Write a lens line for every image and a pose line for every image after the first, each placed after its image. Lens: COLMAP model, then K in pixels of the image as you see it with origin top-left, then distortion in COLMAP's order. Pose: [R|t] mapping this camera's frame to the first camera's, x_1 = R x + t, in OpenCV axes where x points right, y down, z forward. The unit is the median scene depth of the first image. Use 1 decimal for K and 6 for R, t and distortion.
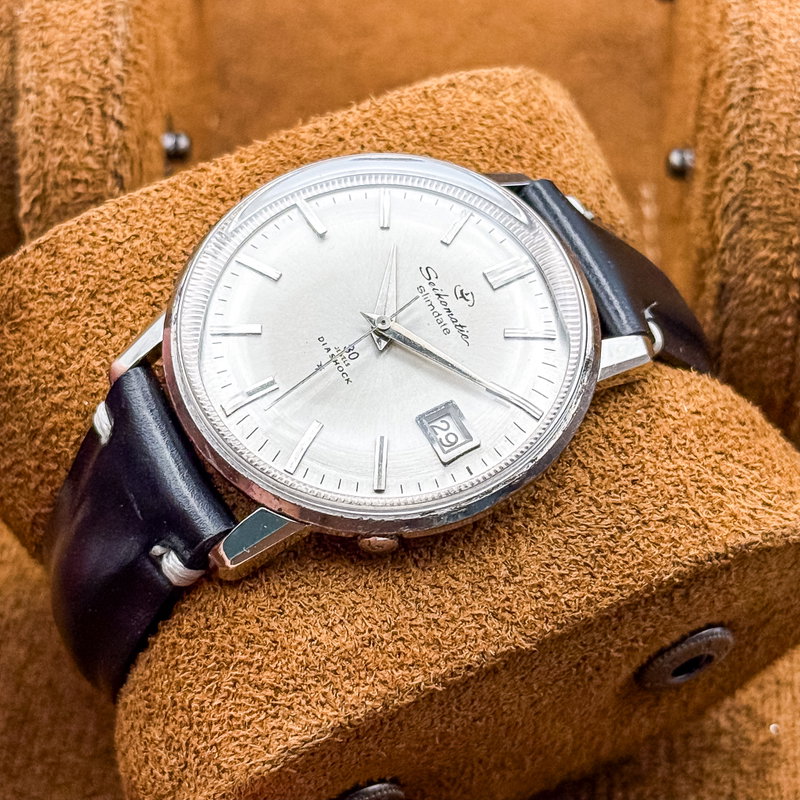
lens RADIAL K [[2530.1, 0, 400.0], [0, 2530.1, 400.0], [0, 0, 1]] dist [0.001080, 0.111594]
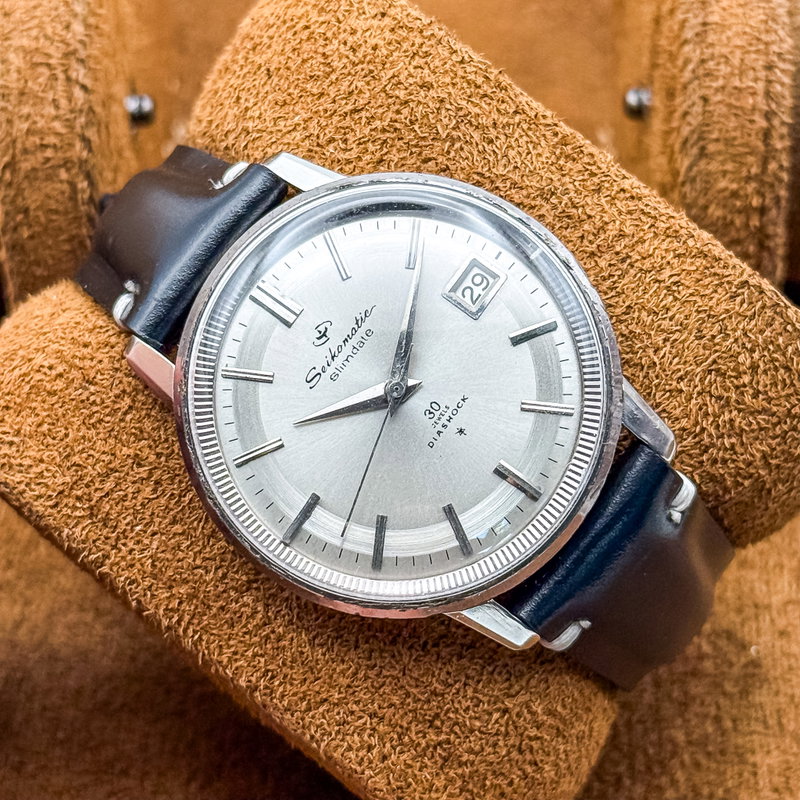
lens RADIAL K [[2530.1, 0, 400.0], [0, 2530.1, 400.0], [0, 0, 1]] dist [0.001080, 0.111594]
pose [[-0.409089, -0.907361, 0.096659, -0.102941], [0.809877, -0.312237, 0.496595, -0.502915], [-0.420411, 0.281433, 0.862584, 0.158936]]
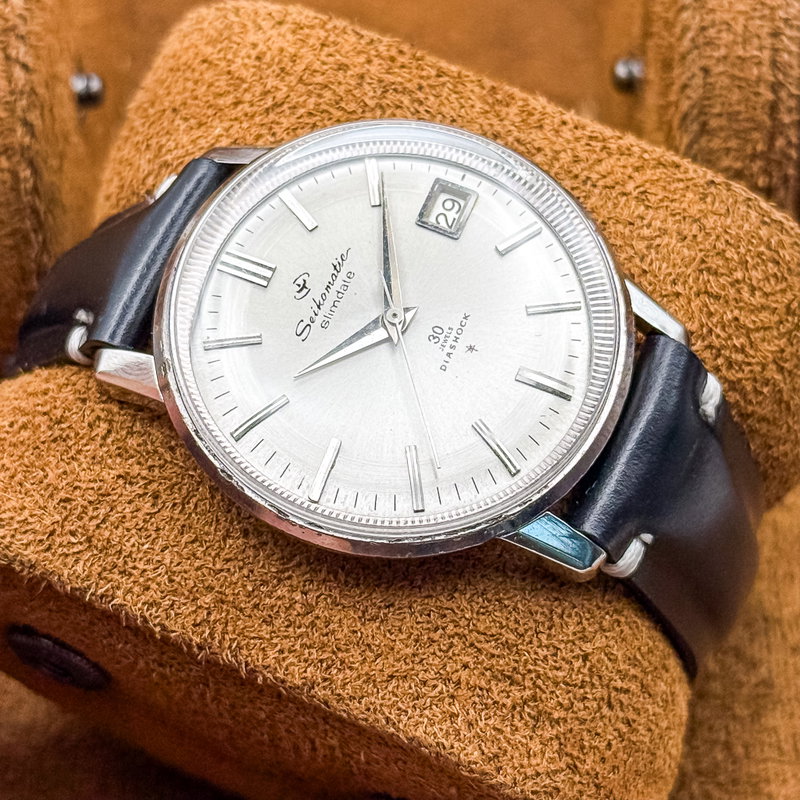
lens RADIAL K [[2530.1, 0, 400.0], [0, 2530.1, 400.0], [0, 0, 1]] dist [0.001080, 0.111594]
pose [[-0.614600, -0.730983, 0.296531, -0.293349], [0.675414, -0.293430, 0.676546, -0.639230], [-0.407533, 0.616086, 0.674059, 0.397555]]
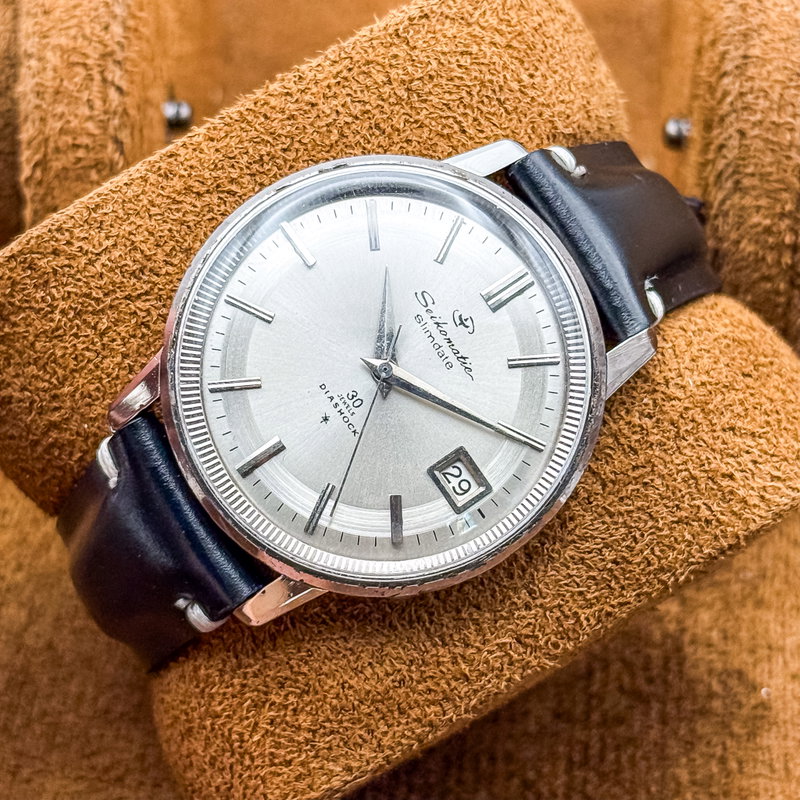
lens RADIAL K [[2530.1, 0, 400.0], [0, 2530.1, 400.0], [0, 0, 1]] dist [0.001080, 0.111594]
pose [[0.995860, -0.089627, 0.015176, -0.016458], [0.076600, 0.917282, 0.390803, -0.393805], [-0.048947, -0.388023, 0.920349, 0.092700]]
